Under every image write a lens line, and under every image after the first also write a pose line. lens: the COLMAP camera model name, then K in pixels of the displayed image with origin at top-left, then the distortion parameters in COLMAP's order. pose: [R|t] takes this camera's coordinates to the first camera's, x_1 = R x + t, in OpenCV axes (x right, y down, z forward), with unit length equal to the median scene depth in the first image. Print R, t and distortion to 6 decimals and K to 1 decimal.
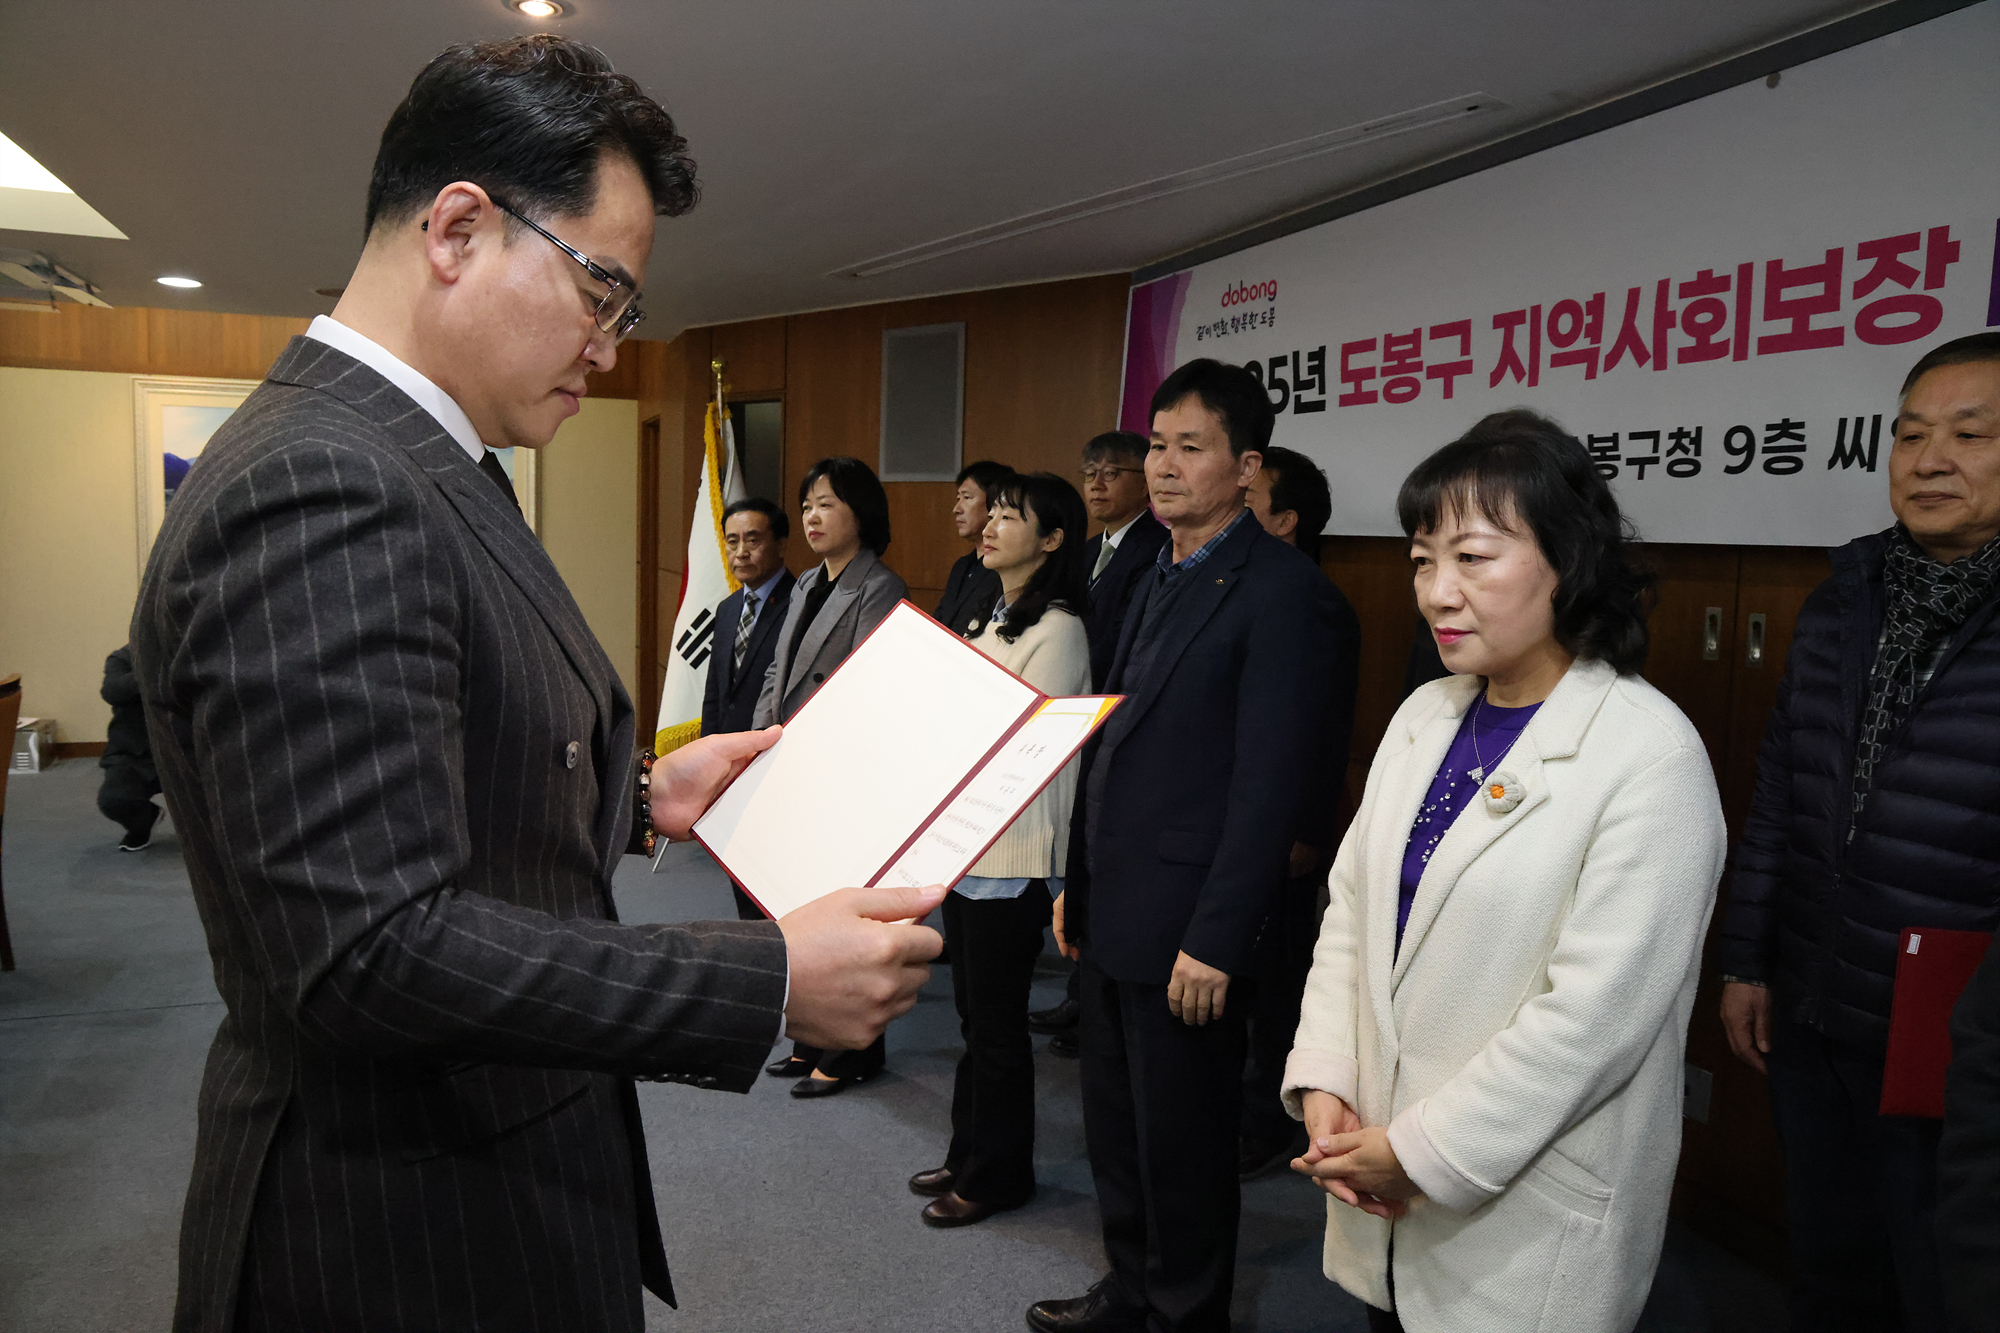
lens RADIAL K [[1358.3, 0, 987.6], [0, 1358.3, 670.1], [0, 0, 1]] dist [-0.093218, 0.058622]
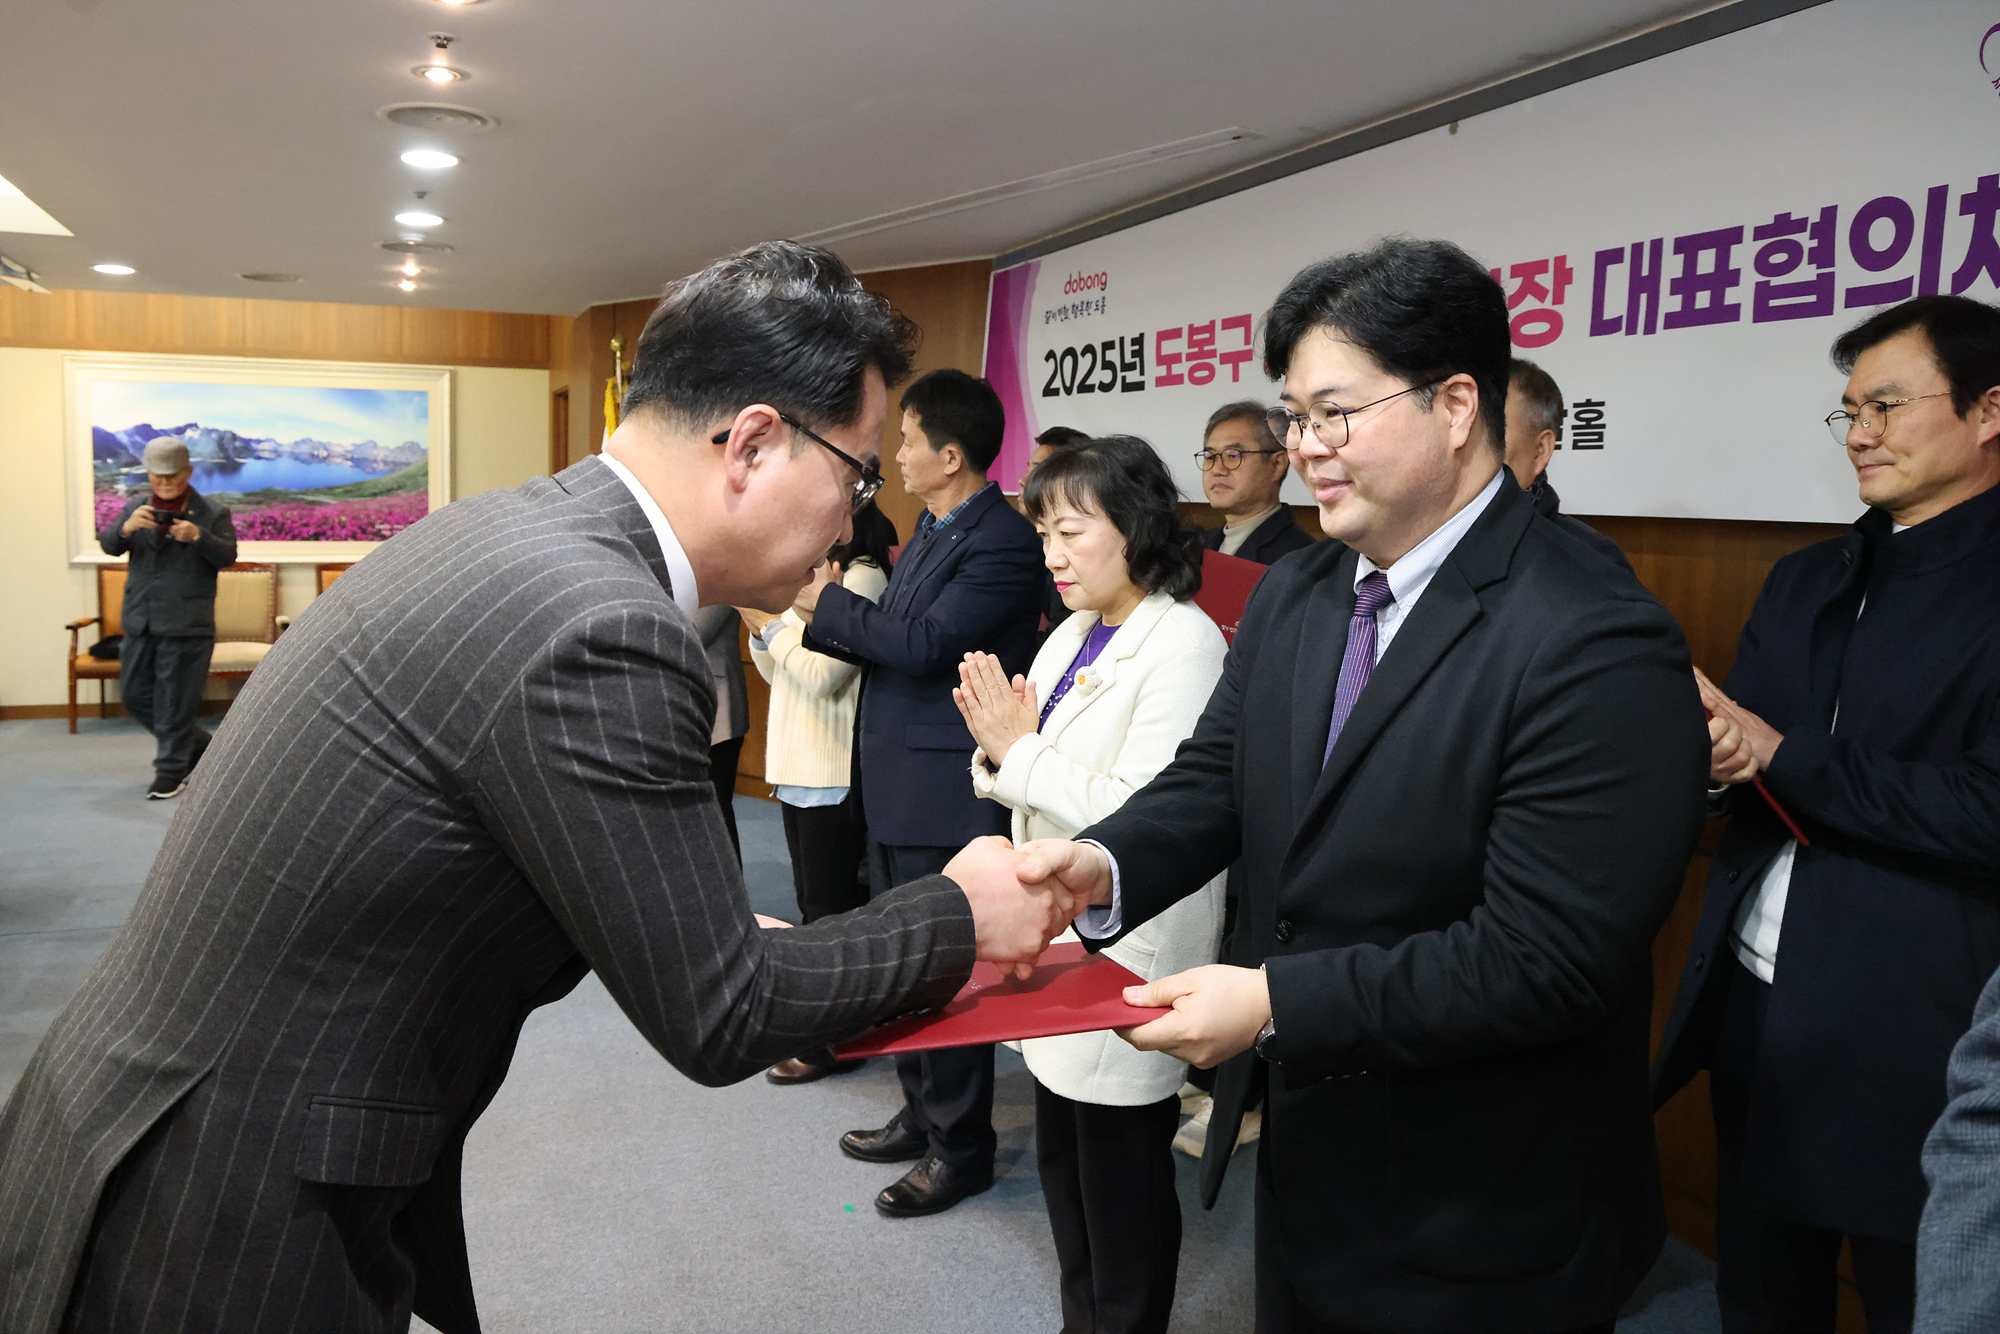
lens RADIAL K [[1443.2, 0, 924.4], [0, 1443.2, 624.6], [0, 0, 1]] dist [-0.096385, 0.068104]
pose [[0.999955, -0.006832, -0.006605, 0.071684], [0.006775, 0.999941, -0.008539, 0.011449], [0.006663, 0.008494, 0.999942, -0.192771]]
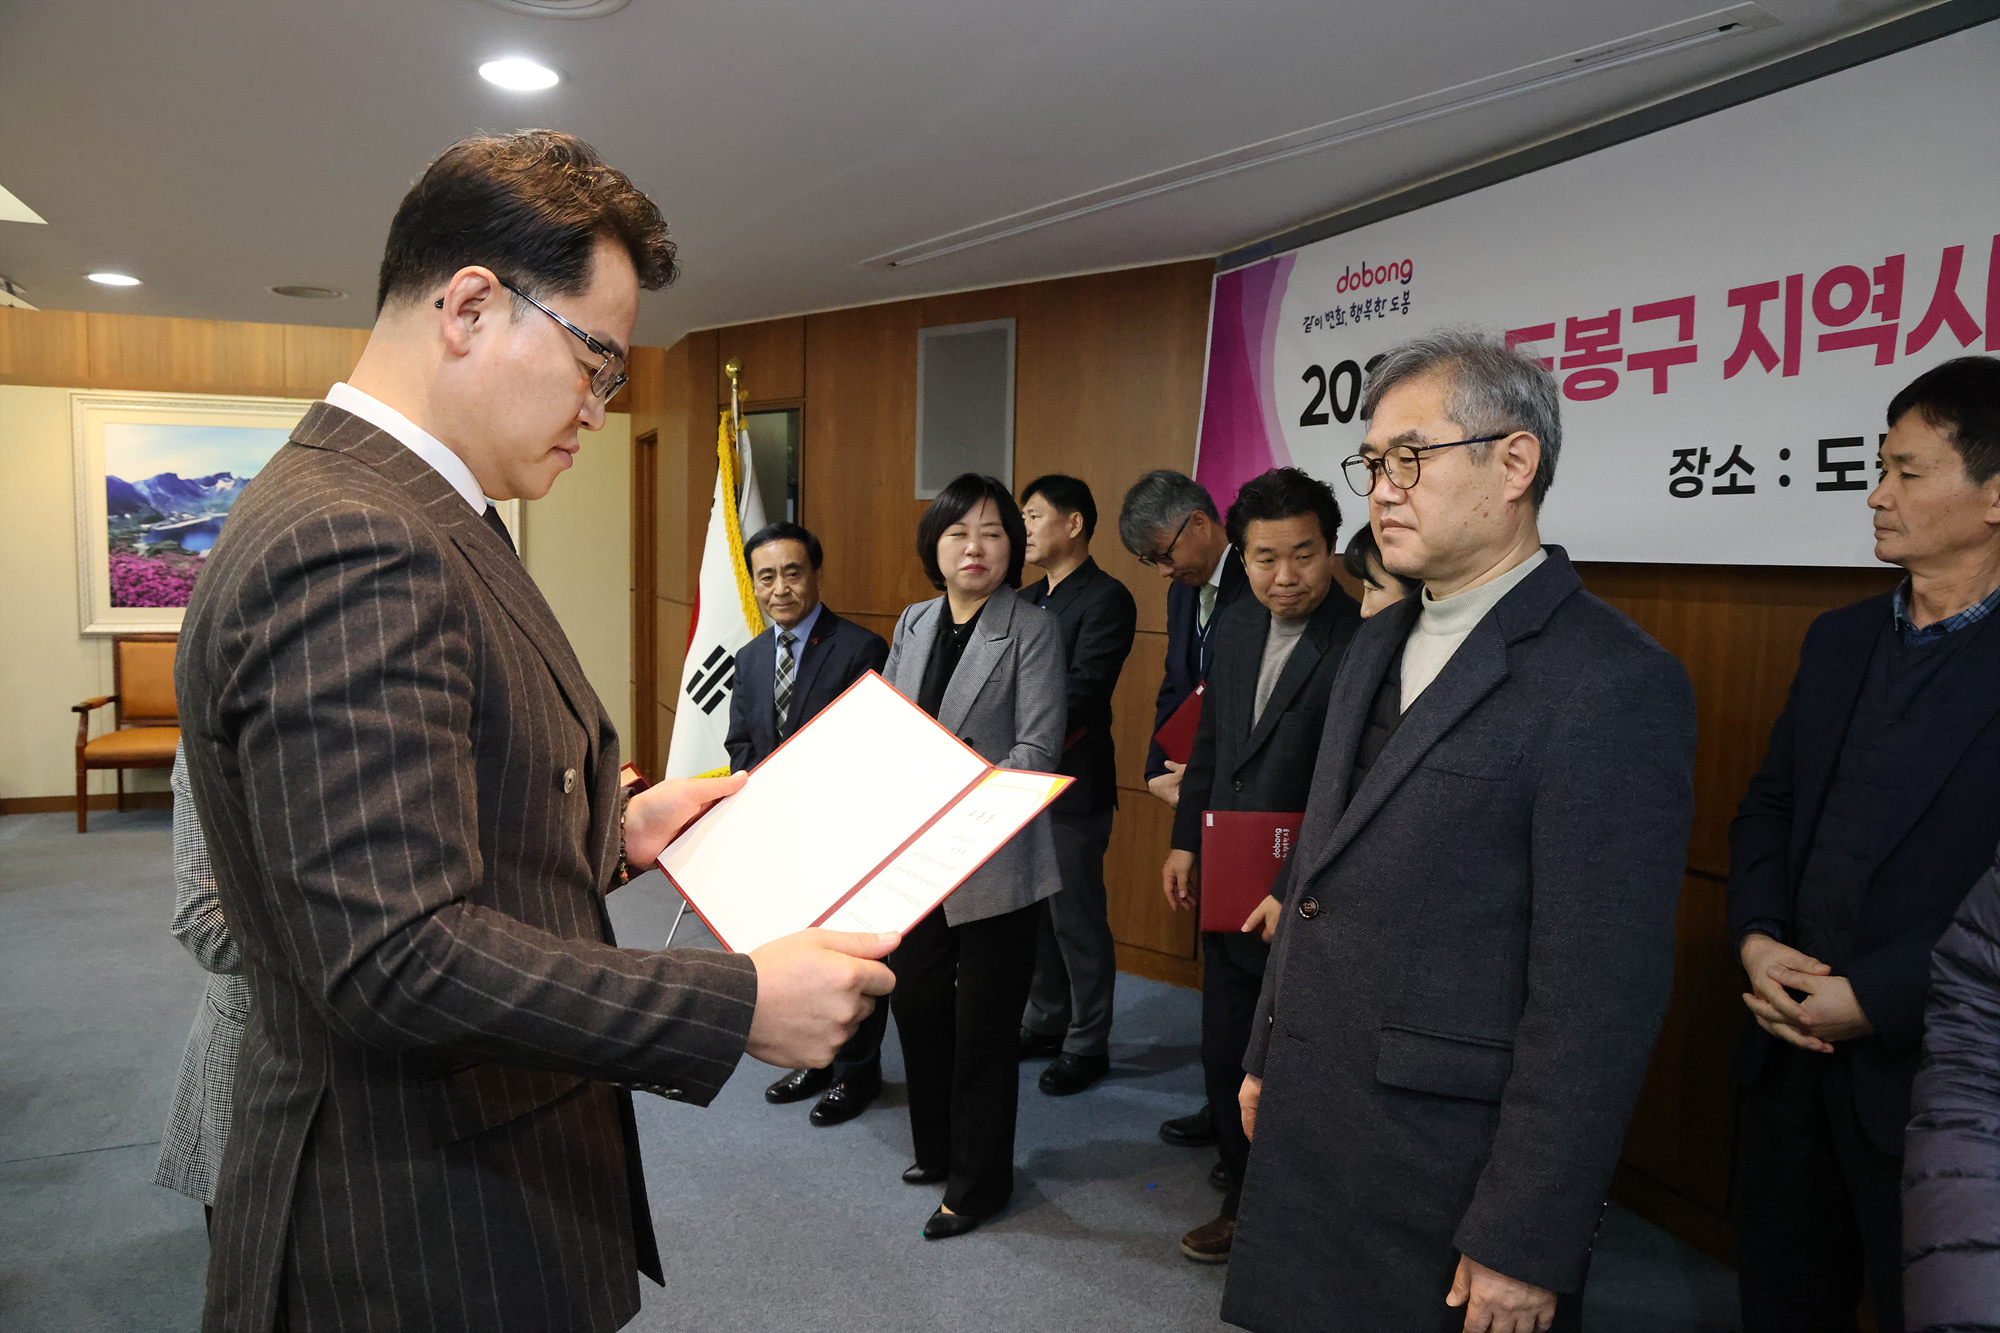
lens RADIAL K [[1365.6, 0, 990.7], [0, 1365.6, 667.1], [0, 0, 1]] dist [-0.096722, 0.068566]
pose [[0.999747, -0.012313, 0.018807, -0.072365], [0.012584, 0.999818, -0.014340, -0.024064], [-0.018627, 0.014573, 0.999720, 0.162843]]
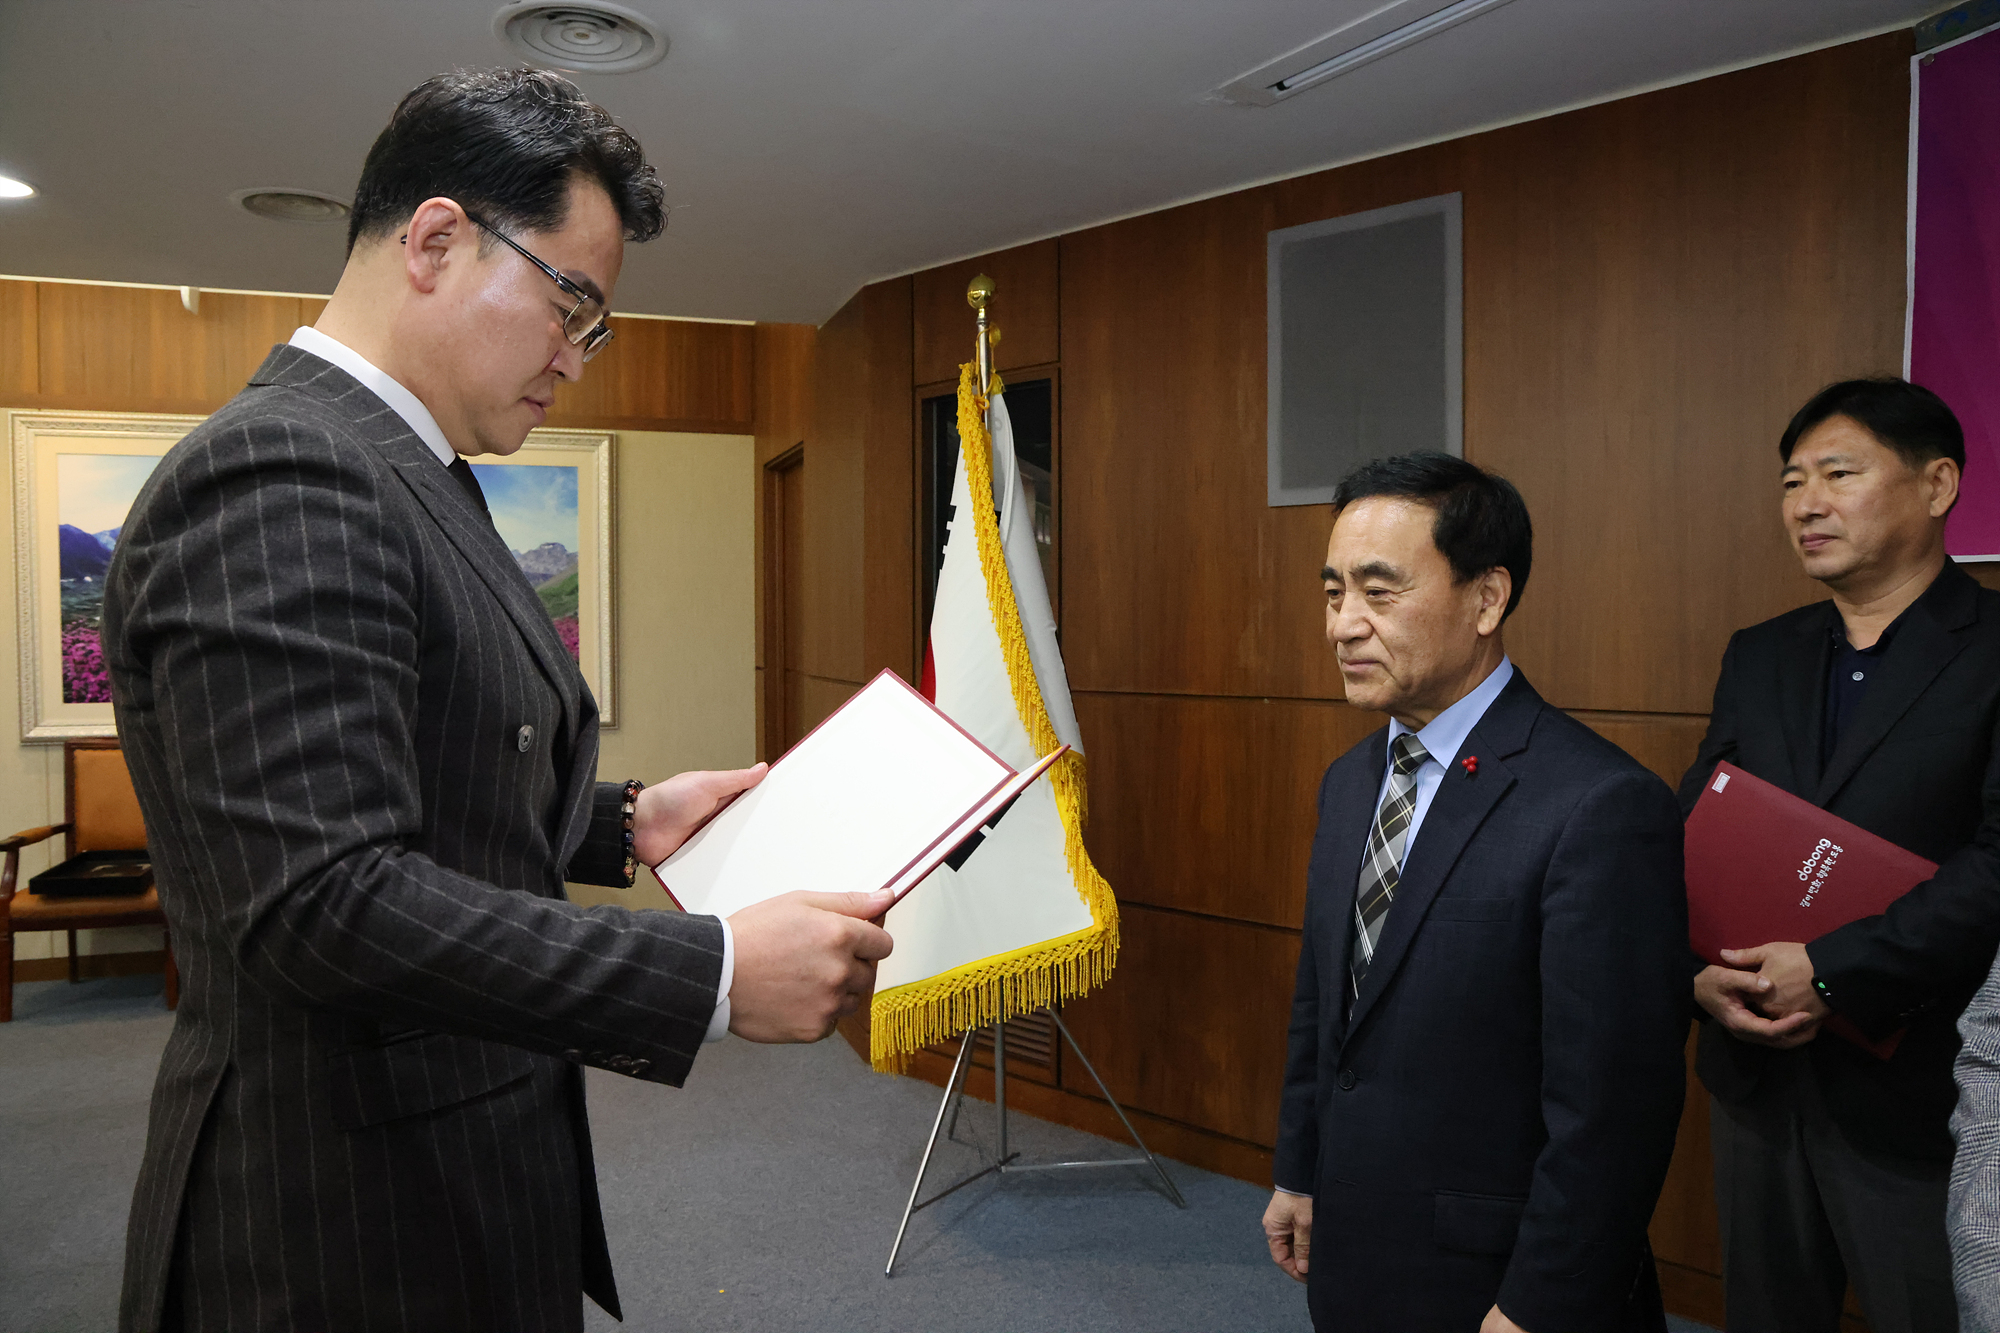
lens RADIAL K [[1363.4, 0, 995.2], [0, 1363.4, 674.0], [0, 0, 1]] dist [-0.090679, 0.057587]
pose [[0.999229, -0.030655, -0.024524, -0.264496], [0.028877, 0.997139, -0.069861, -0.055264], [0.026596, 0.069099, 0.997255, 0.679442]]
